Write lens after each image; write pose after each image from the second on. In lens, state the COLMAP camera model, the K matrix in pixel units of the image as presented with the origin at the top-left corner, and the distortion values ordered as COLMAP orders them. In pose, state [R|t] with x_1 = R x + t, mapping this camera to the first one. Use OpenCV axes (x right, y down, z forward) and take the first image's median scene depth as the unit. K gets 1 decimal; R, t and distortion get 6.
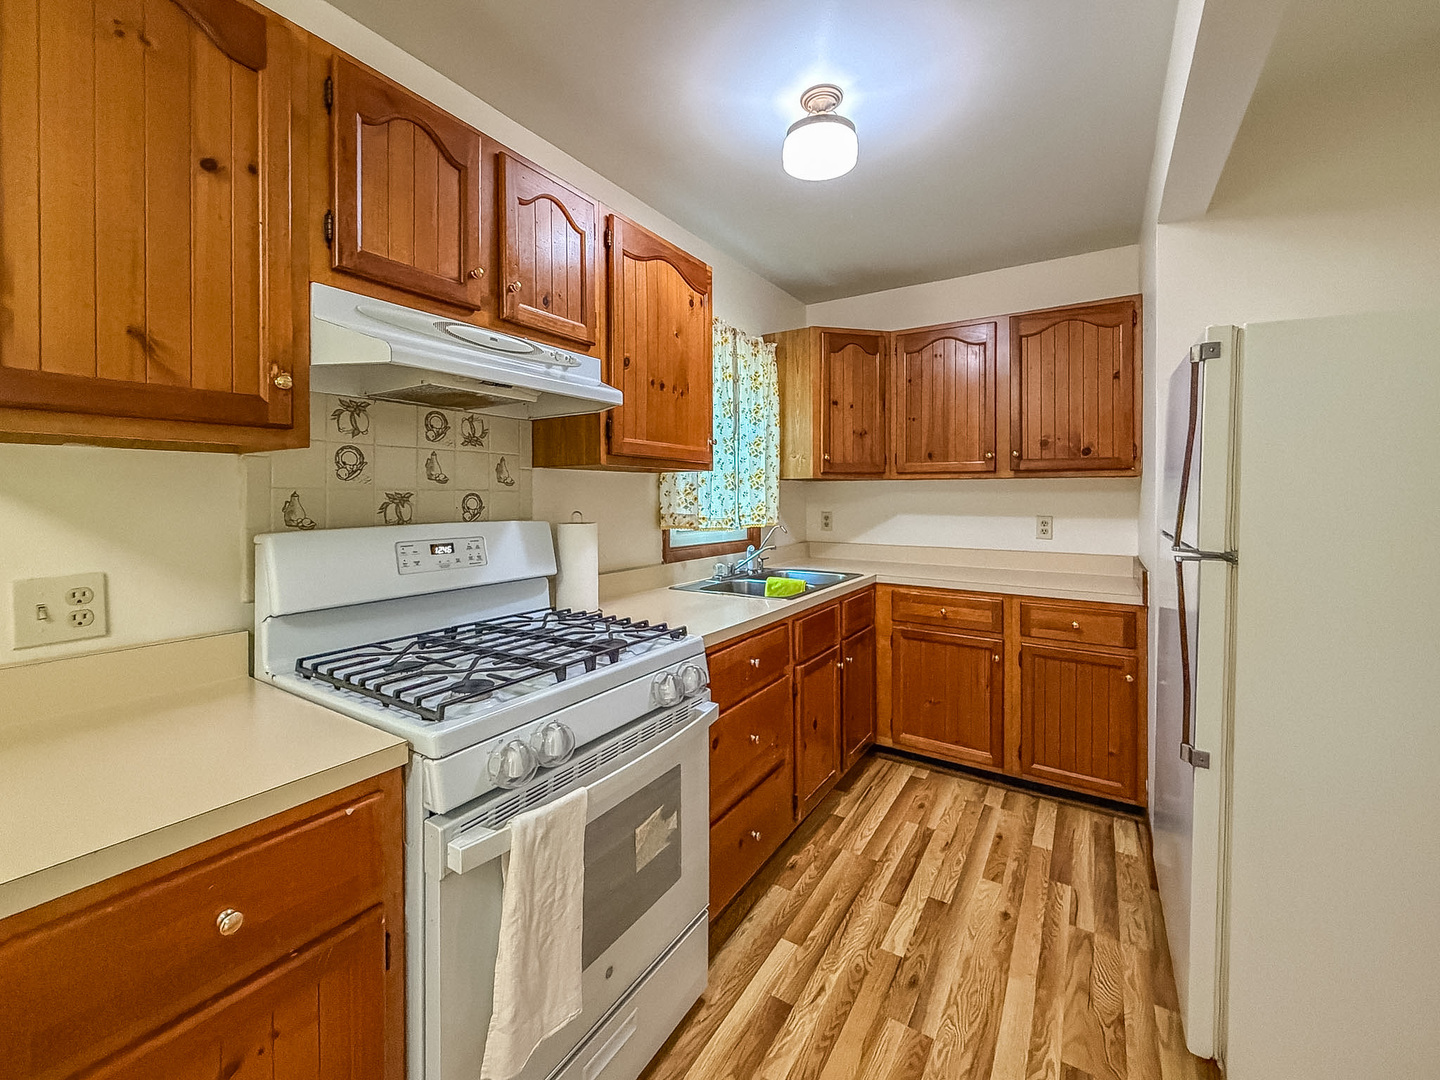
lens RADIAL K [[598.4, 0, 697.2], [0, 598.4, 492.7], [0, 0, 1]] dist [0.001881, -0.000631]
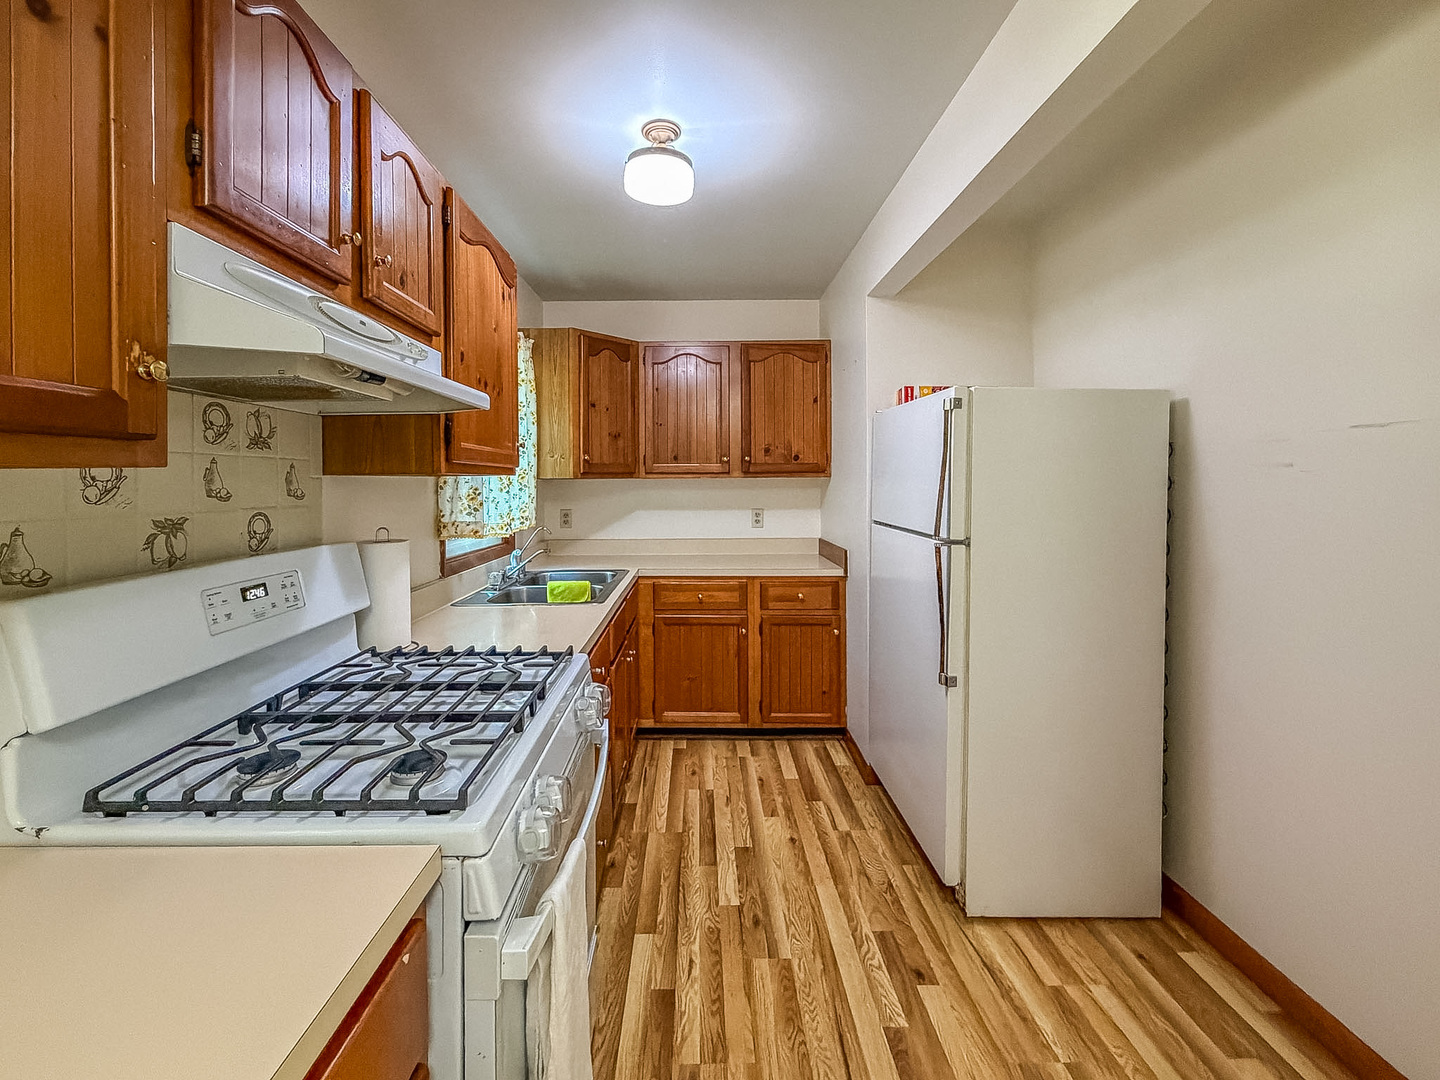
lens RADIAL K [[598.4, 0, 696.6], [0, 598.4, 479.4], [0, 0, 1]] dist [0.001881, -0.000631]
pose [[0.840242, -0.006157, 0.542177, -0.305006], [0.008354, 0.999964, -0.001590, -0.033006], [-0.542148, 0.005866, 0.840263, 0.069217]]
